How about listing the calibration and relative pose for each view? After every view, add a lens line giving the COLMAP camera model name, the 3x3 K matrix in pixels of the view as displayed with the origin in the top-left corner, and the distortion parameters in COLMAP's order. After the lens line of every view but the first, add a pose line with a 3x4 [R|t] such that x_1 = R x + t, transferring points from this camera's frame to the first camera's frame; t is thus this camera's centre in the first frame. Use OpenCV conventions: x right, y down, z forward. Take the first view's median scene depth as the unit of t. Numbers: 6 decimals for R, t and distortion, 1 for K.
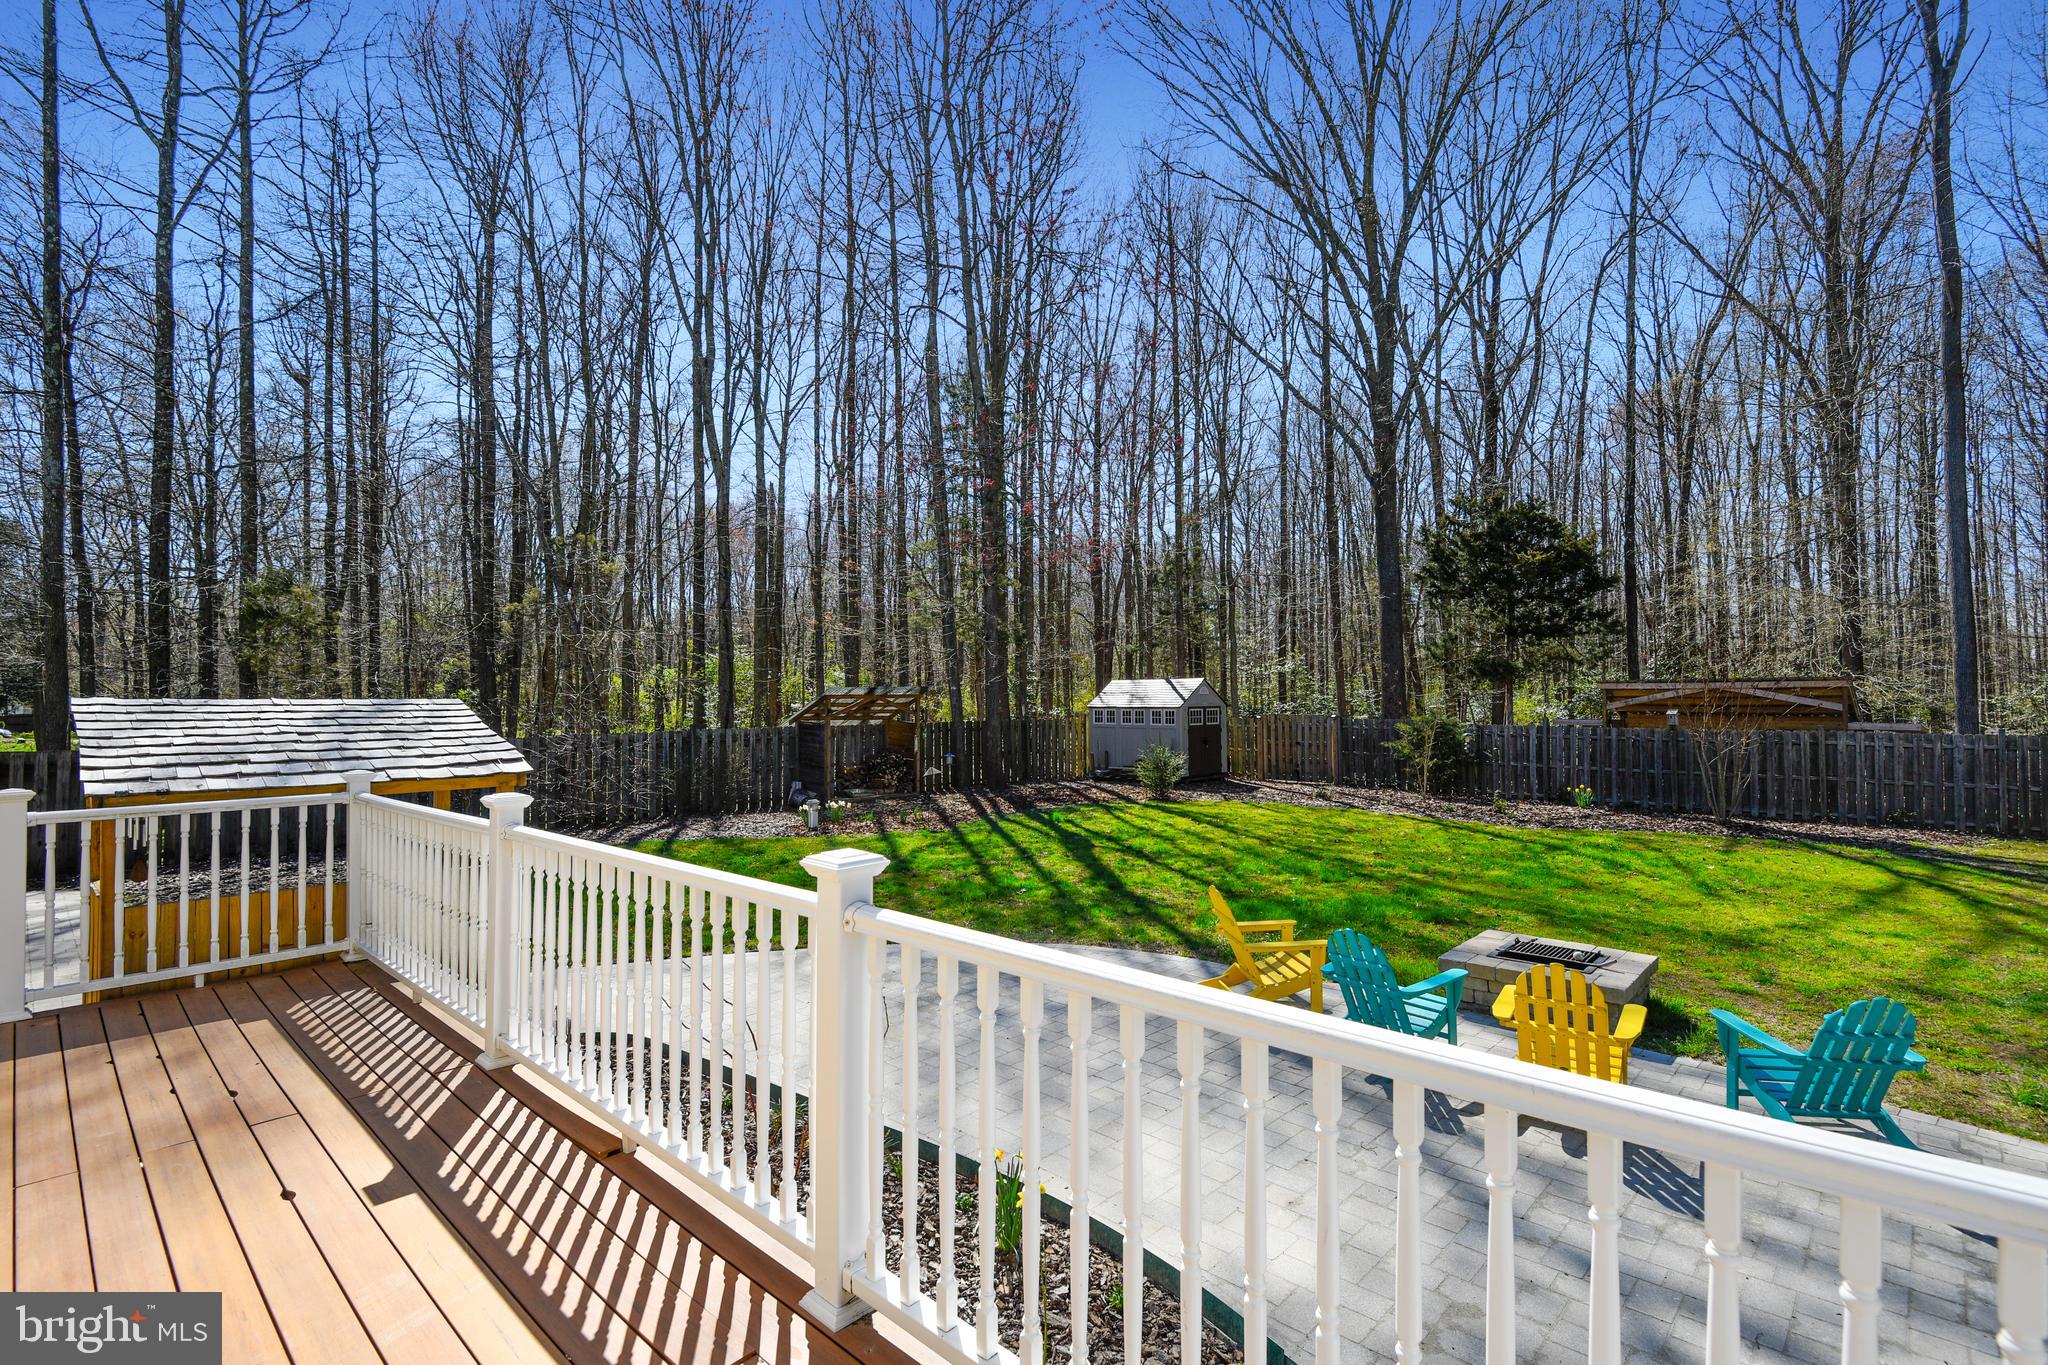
lens RADIAL K [[977.8, 0, 1030.7], [0, 977.8, 651.4], [0, 0, 1]] dist [0.001386, 0.000042]
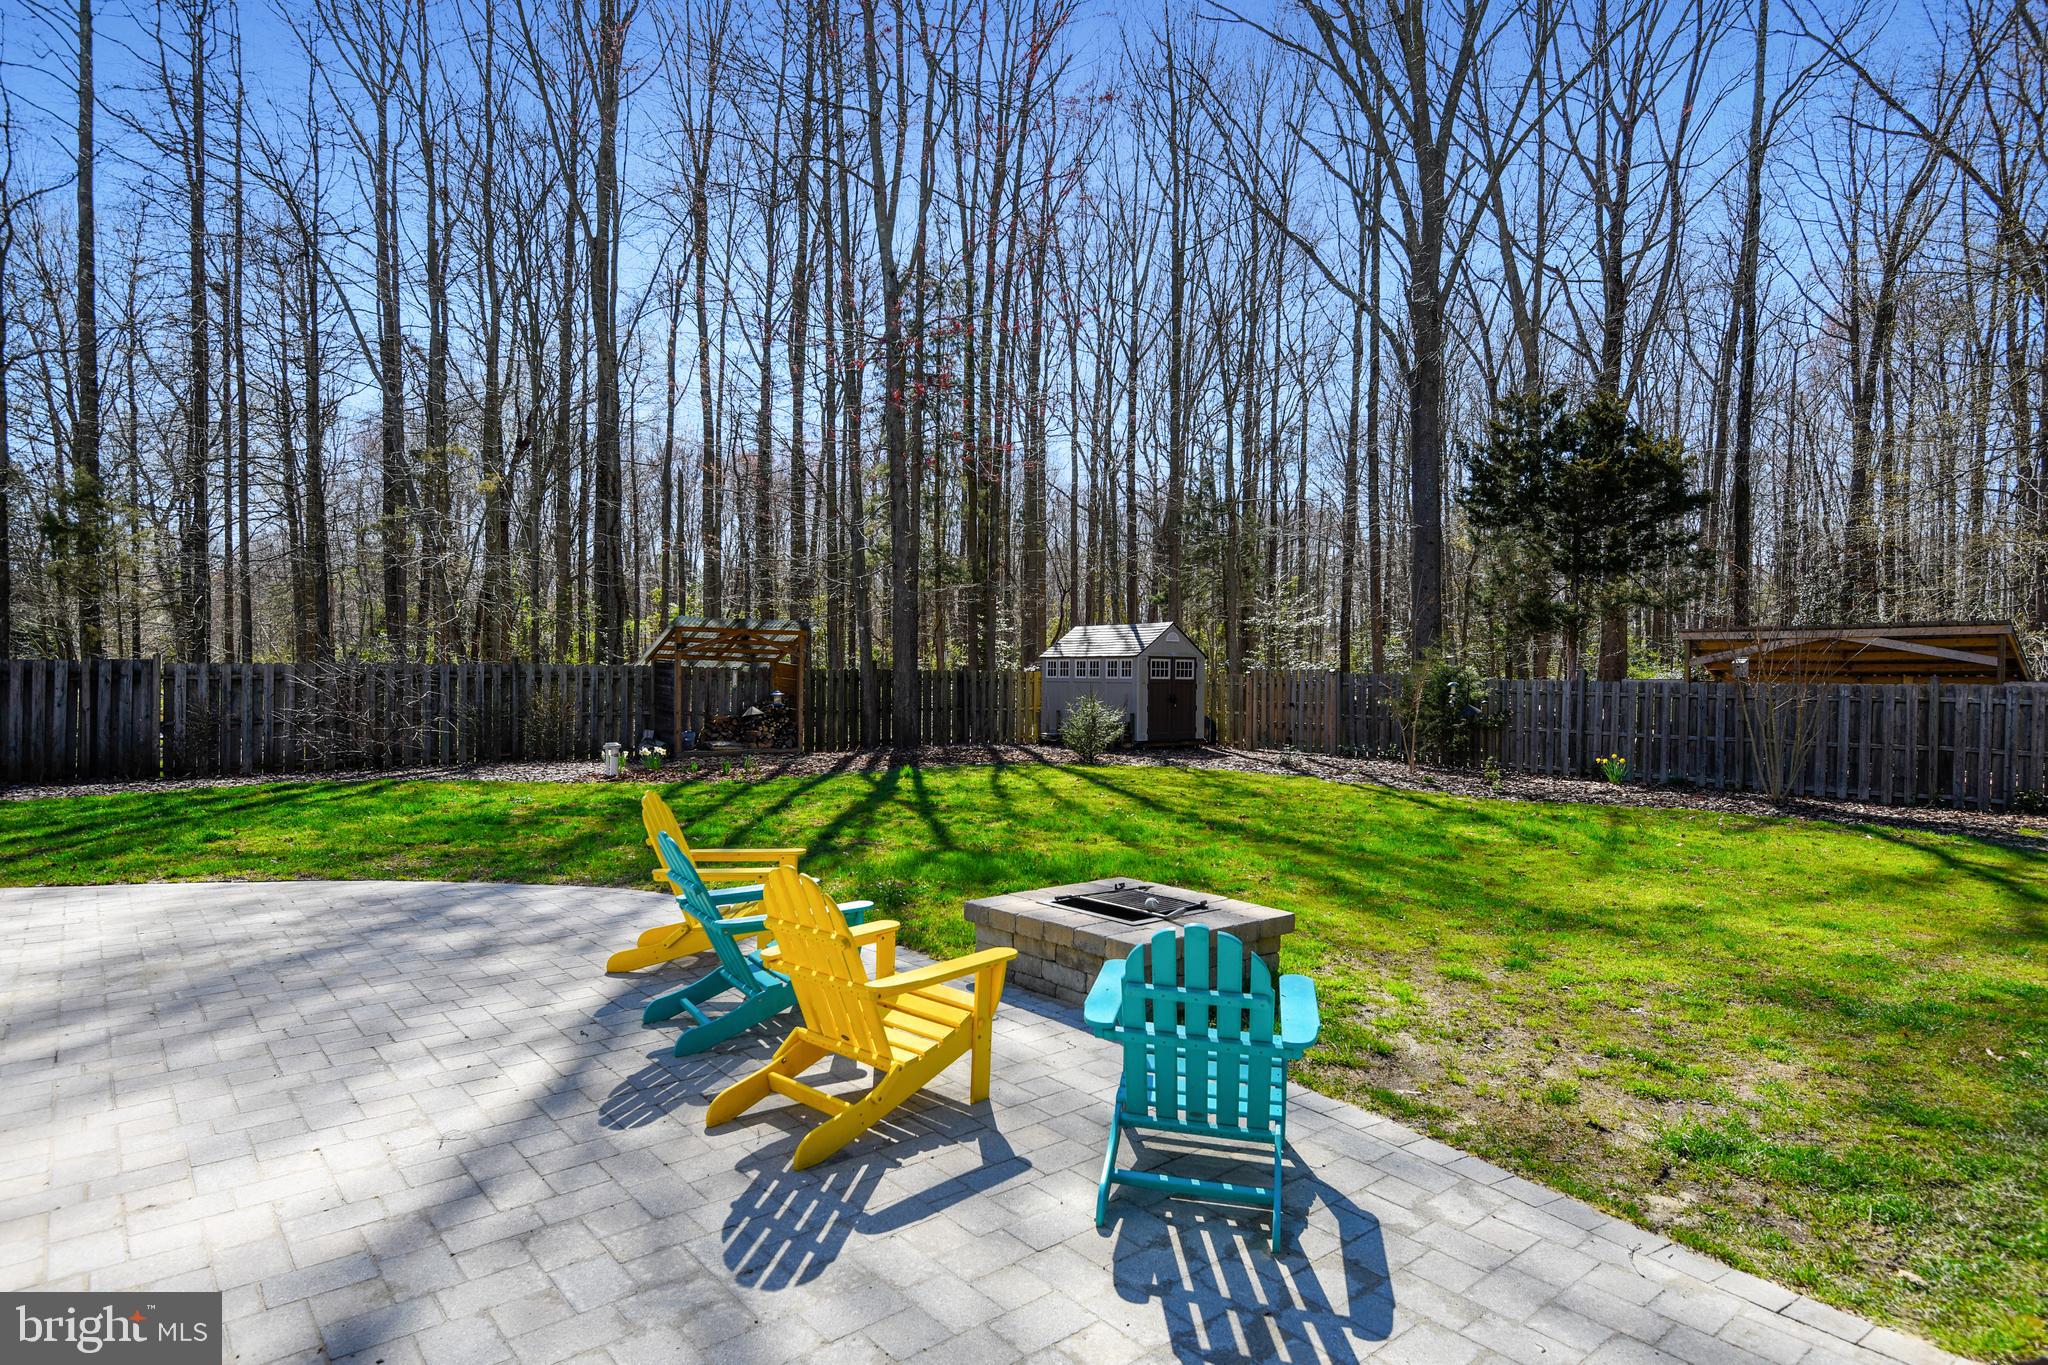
lens RADIAL K [[1095.1, 0, 1024.0], [0, 1095.1, 682.5], [0, 0, 1]] dist [0.002086, 0.000372]
pose [[0.994683, 0.019155, -0.101185, 0.168230], [-0.014273, 0.998709, 0.048751, 0.039887], [0.101989, -0.047047, 0.993672, 0.093438]]
